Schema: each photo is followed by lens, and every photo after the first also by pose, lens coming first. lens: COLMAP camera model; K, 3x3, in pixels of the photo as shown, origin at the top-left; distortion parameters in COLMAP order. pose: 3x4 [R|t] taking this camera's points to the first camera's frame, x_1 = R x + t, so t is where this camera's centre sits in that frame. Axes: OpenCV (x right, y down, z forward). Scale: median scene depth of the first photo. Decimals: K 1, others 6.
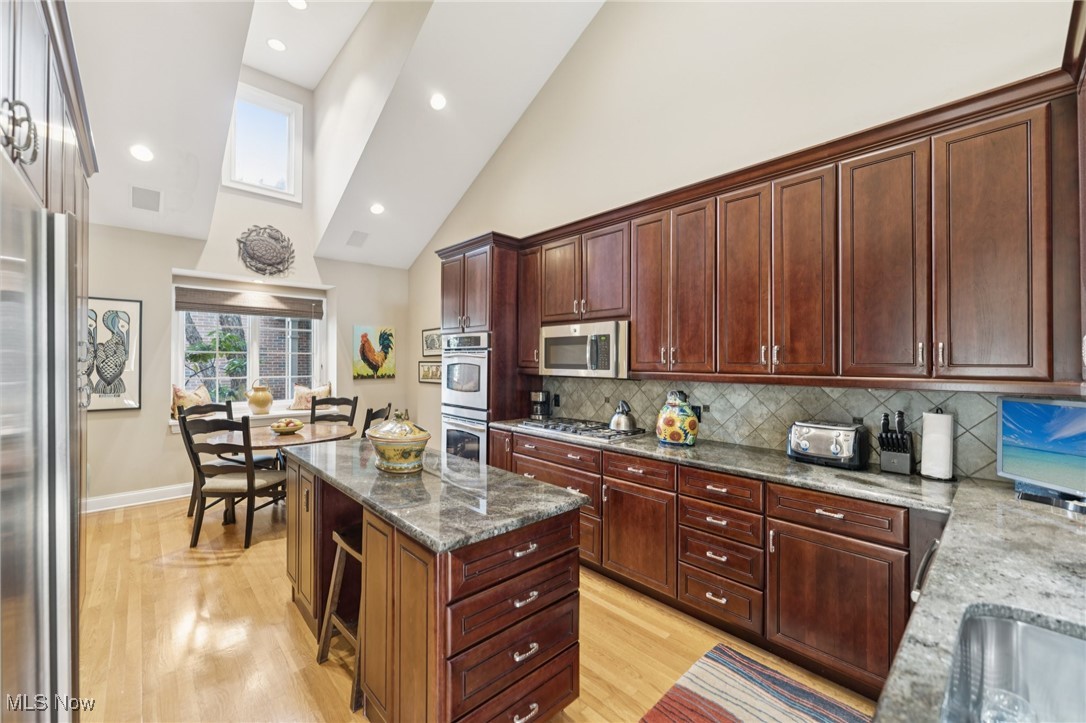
lens RADIAL K [[438.3, 0, 542.8], [0, 438.3, 359.3], [0, 0, 1]] dist [-0.001698, -0.000099]
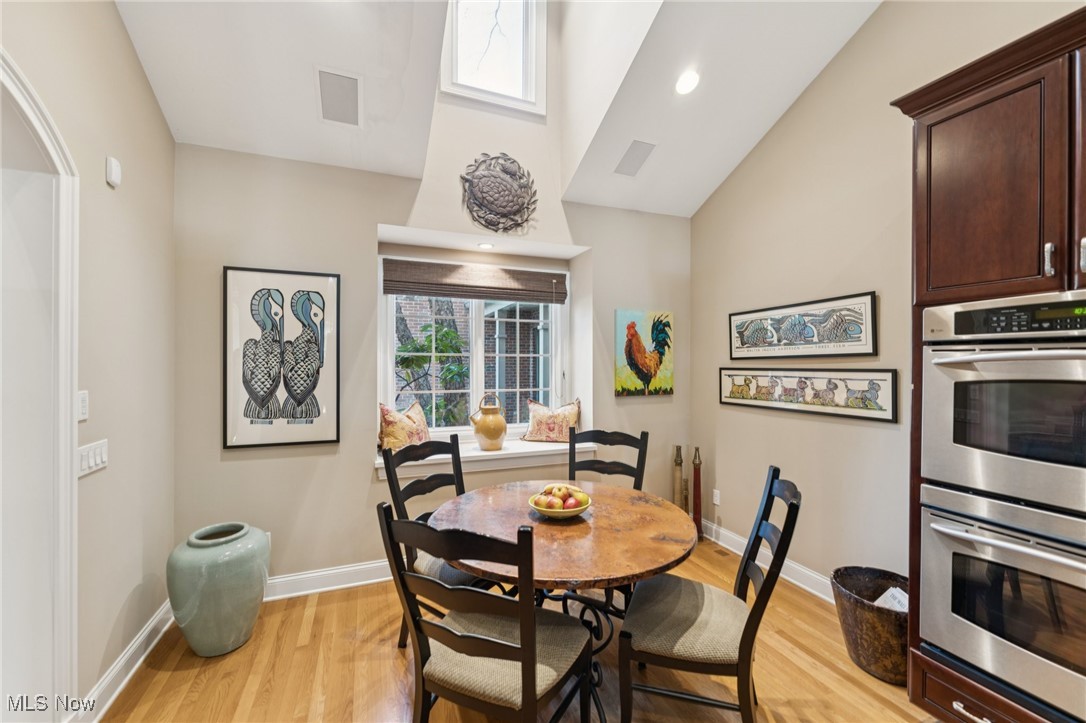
lens RADIAL K [[439.9, 0, 541.4], [0, 439.9, 365.8], [0, 0, 1]] dist [-0.001143, 0.000050]
pose [[0.931970, 0.002480, -0.362527, -0.341508], [0.001365, 0.999946, 0.010350, -0.005025], [0.362533, -0.010141, 0.931916, 0.425151]]
